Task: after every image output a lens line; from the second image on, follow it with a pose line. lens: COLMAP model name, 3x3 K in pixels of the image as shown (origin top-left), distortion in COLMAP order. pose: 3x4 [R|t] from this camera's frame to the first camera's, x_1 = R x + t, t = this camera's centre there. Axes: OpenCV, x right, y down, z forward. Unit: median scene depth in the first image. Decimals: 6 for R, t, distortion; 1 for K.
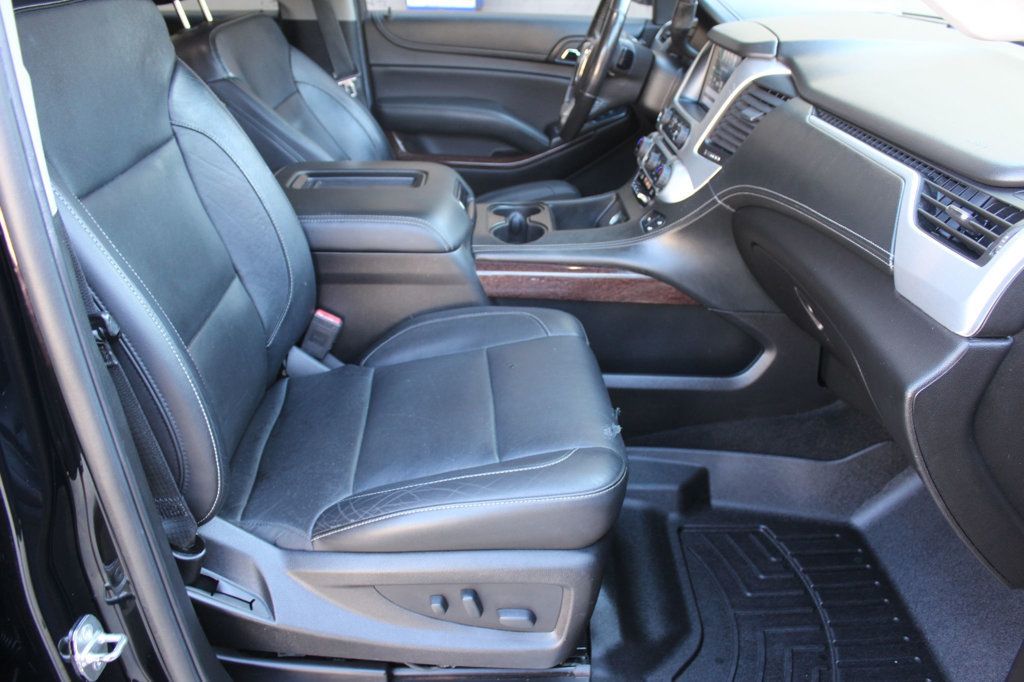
lens RADIAL K [[843.0, 0, 520.8], [0, 843.0, 345.5], [0, 0, 1]] dist [-0.166183, 0.140390]
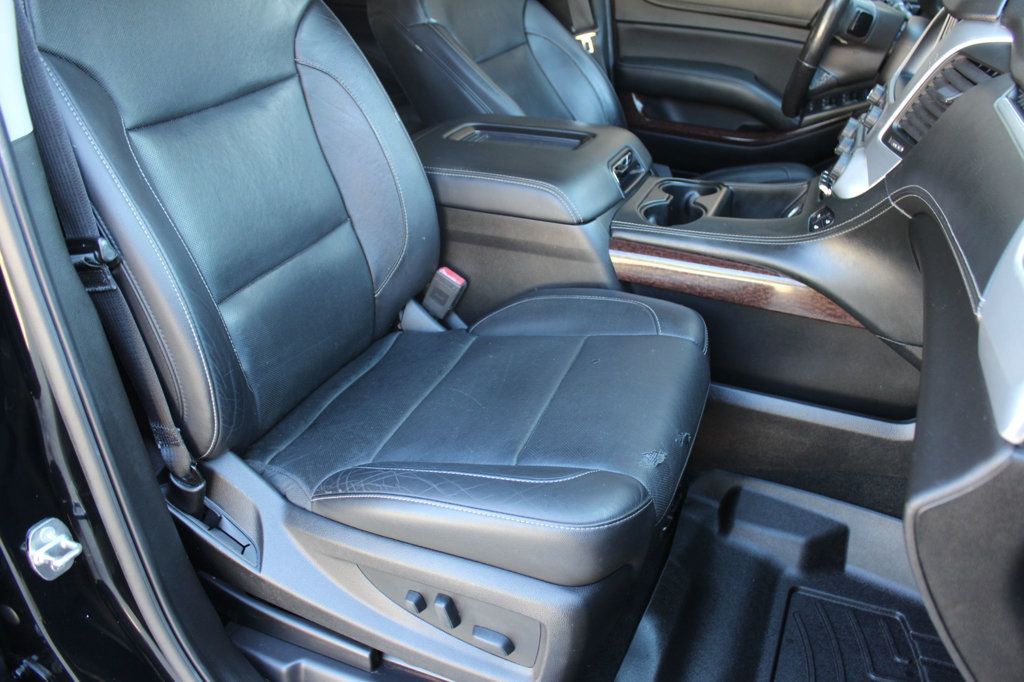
lens RADIAL K [[843.0, 0, 520.8], [0, 843.0, 345.5], [0, 0, 1]] dist [-0.166183, 0.140390]
pose [[0.912262, 0.173461, -0.371065, 0.221626], [-0.159693, 0.984837, 0.067775, -0.035397], [0.377195, -0.002572, 0.926130, 0.145168]]
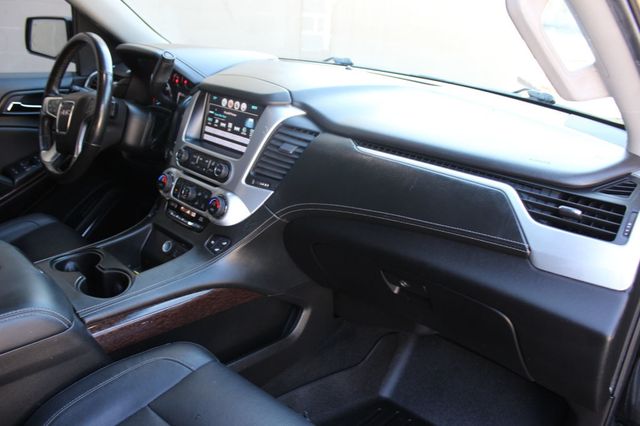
lens RADIAL K [[526.9, 0, 325.5], [0, 526.9, 215.8], [0, 0, 1]] dist [-0.166183, 0.140390]
pose [[0.693917, -0.227667, 0.683116, -0.259892], [0.273483, 0.960939, 0.042452, -0.185447], [-0.666098, 0.157363, 0.729075, 0.346338]]
